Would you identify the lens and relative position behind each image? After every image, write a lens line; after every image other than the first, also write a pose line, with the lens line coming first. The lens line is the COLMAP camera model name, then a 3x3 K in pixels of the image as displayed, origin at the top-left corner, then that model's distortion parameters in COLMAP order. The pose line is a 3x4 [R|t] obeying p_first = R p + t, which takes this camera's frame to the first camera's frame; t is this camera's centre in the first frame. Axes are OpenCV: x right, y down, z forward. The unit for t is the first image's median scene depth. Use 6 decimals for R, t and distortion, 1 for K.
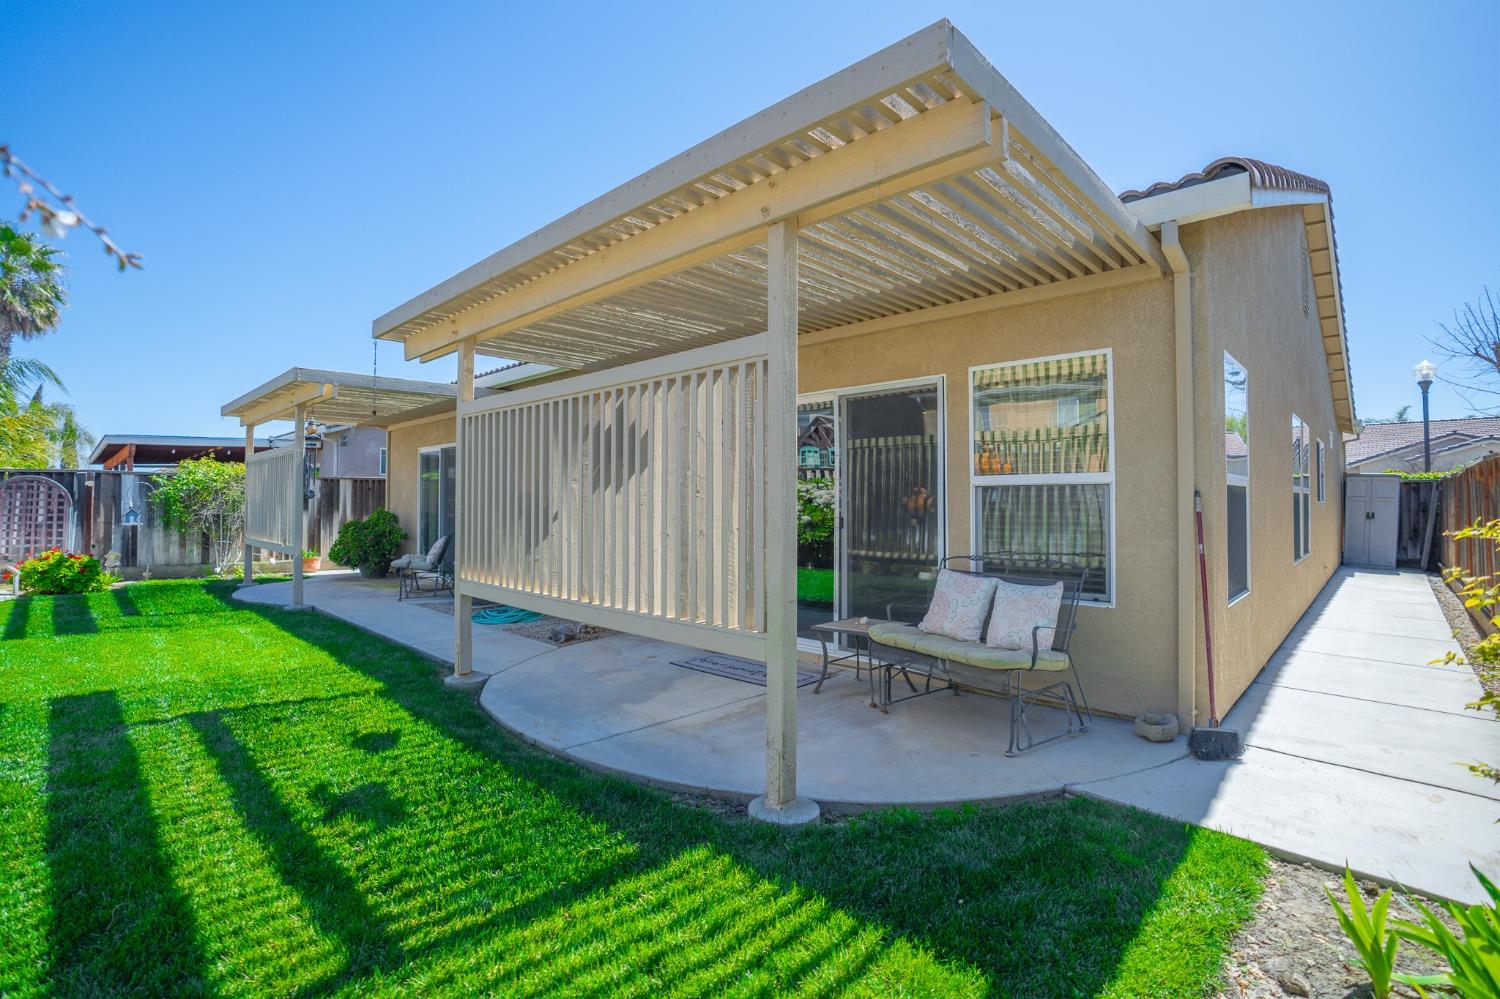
lens RADIAL K [[689.9, 0, 751.9], [0, 689.9, 494.2], [0, 0, 1]] dist [-0.051431, 0.015106]
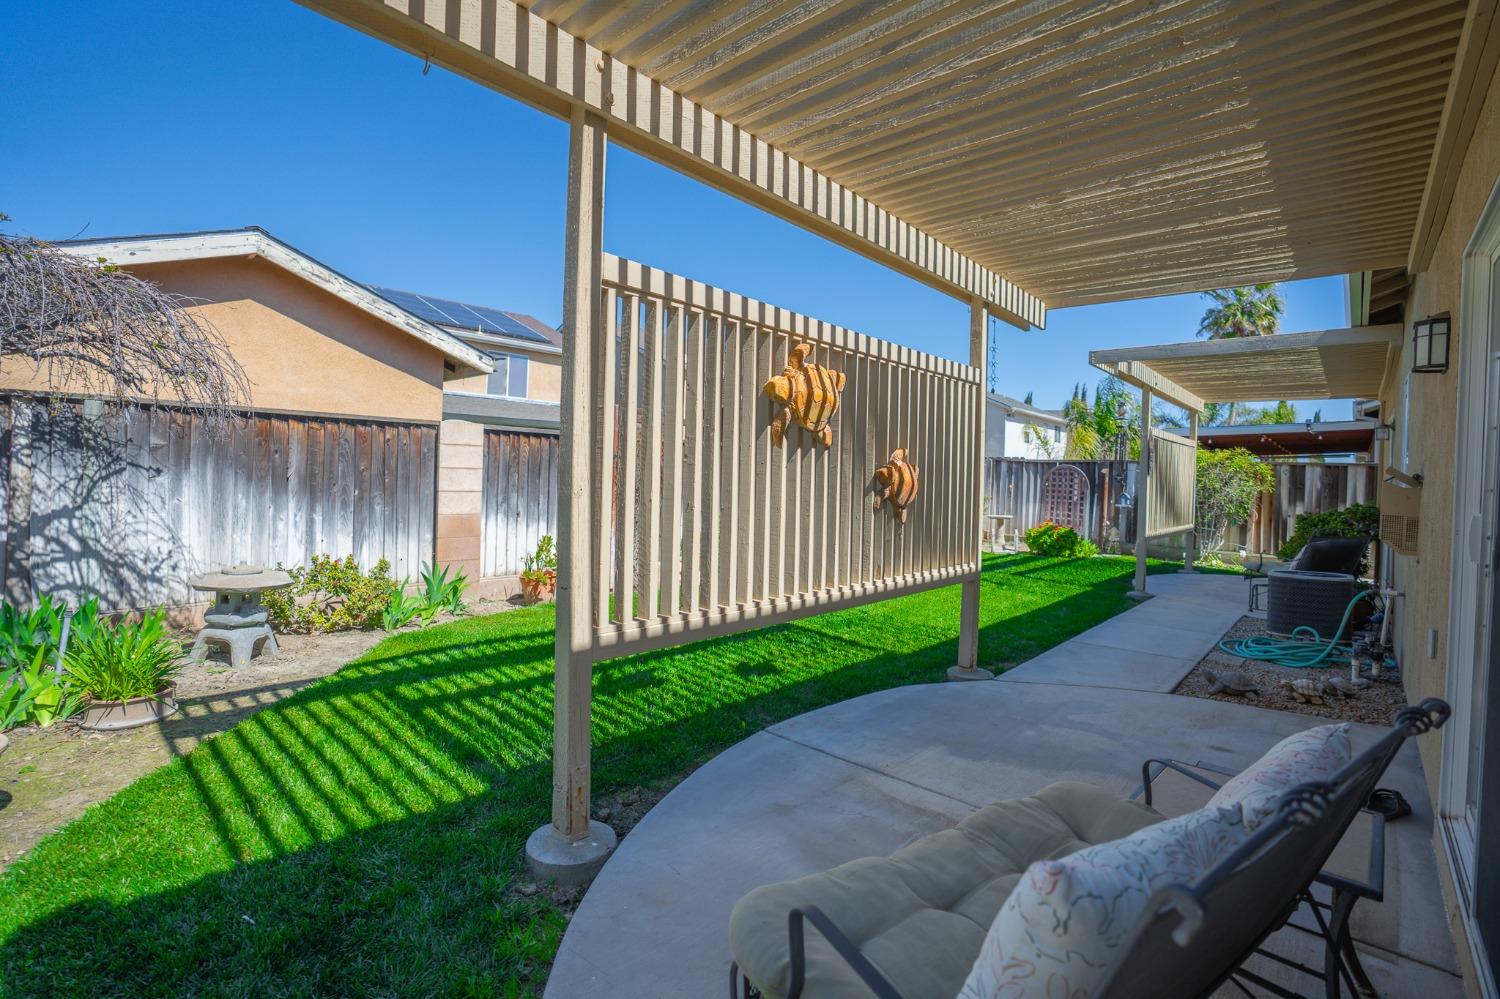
lens RADIAL K [[689.9, 0, 749.0], [0, 689.9, 491.7], [0, 0, 1]] dist [-0.051431, 0.015106]
pose [[0.023616, 0.024180, -0.999429, 0.462249], [-0.019372, 0.999531, 0.023725, 0.009884], [0.999533, 0.018801, 0.024073, 0.641630]]
